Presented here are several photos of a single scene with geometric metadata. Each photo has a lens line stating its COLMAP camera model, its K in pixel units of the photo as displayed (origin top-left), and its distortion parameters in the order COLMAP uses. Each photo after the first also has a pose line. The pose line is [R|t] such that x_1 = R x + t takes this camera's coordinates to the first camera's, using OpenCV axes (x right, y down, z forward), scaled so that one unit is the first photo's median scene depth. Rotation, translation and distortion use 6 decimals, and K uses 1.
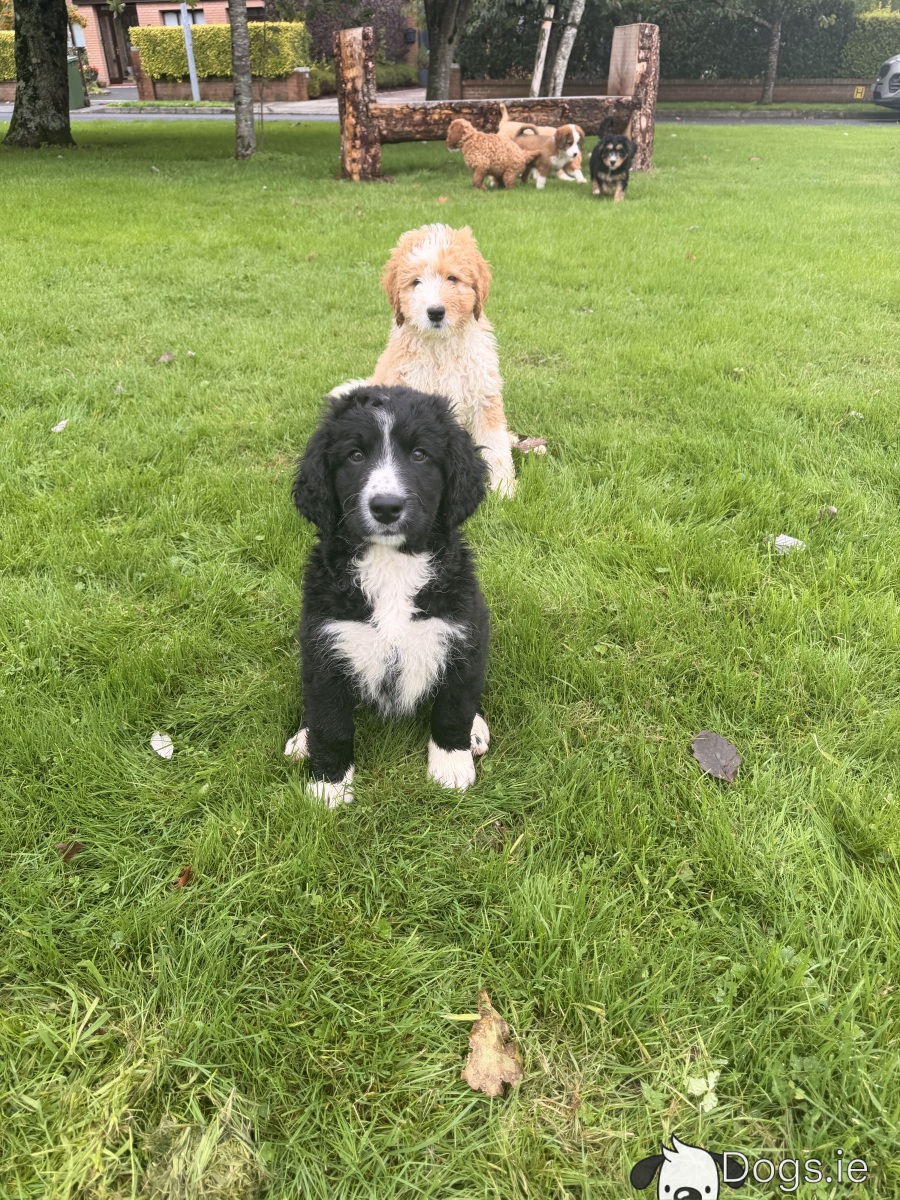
lens RADIAL K [[836.0, 0, 441.1], [0, 836.0, 604.1], [0, 0, 1]] dist [-0.004466, -0.005972]
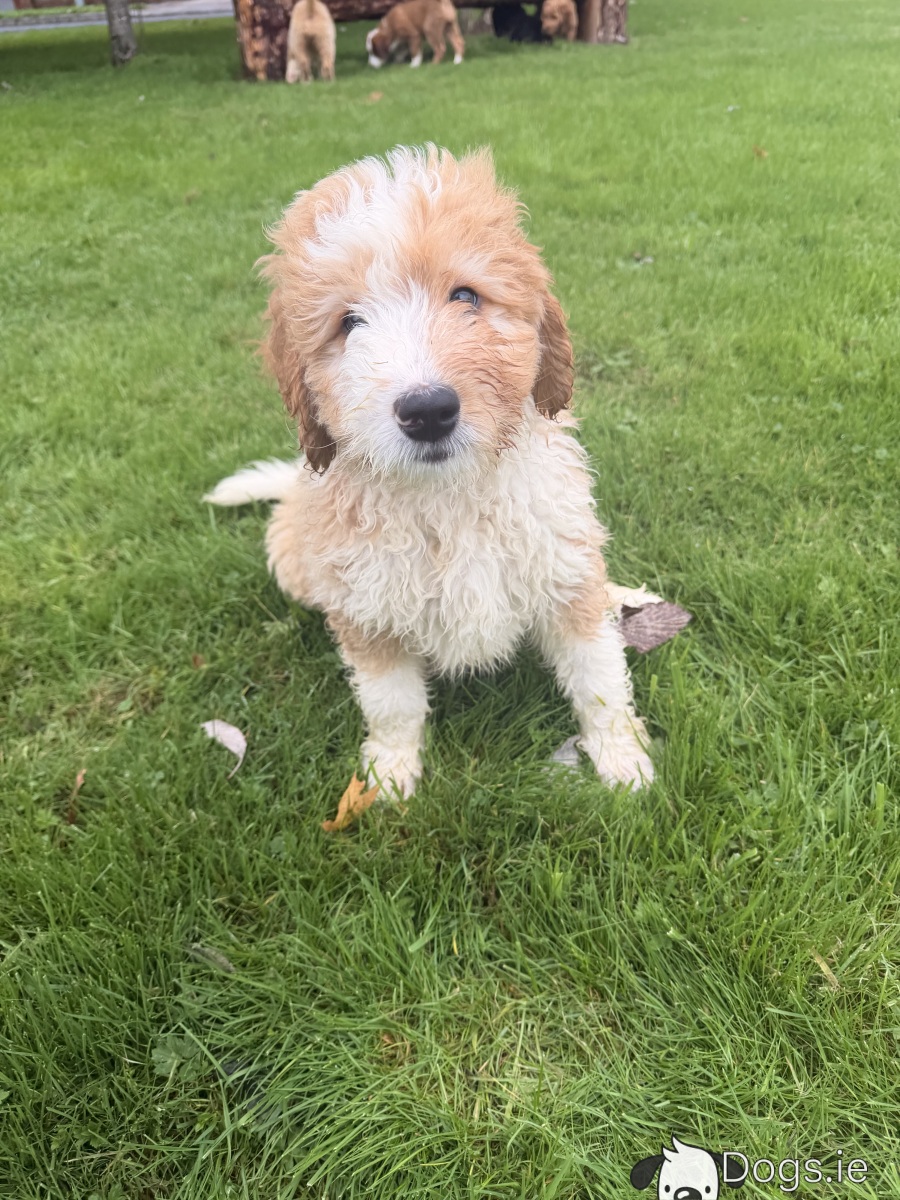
lens RADIAL K [[836.0, 0, 460.8], [0, 836.0, 597.9], [0, 0, 1]] dist [-0.004466, -0.005972]
pose [[0.993365, -0.105652, 0.045417, -0.007808], [0.101315, 0.990862, 0.089044, -0.154096], [-0.054409, -0.083851, 0.994992, 0.339051]]
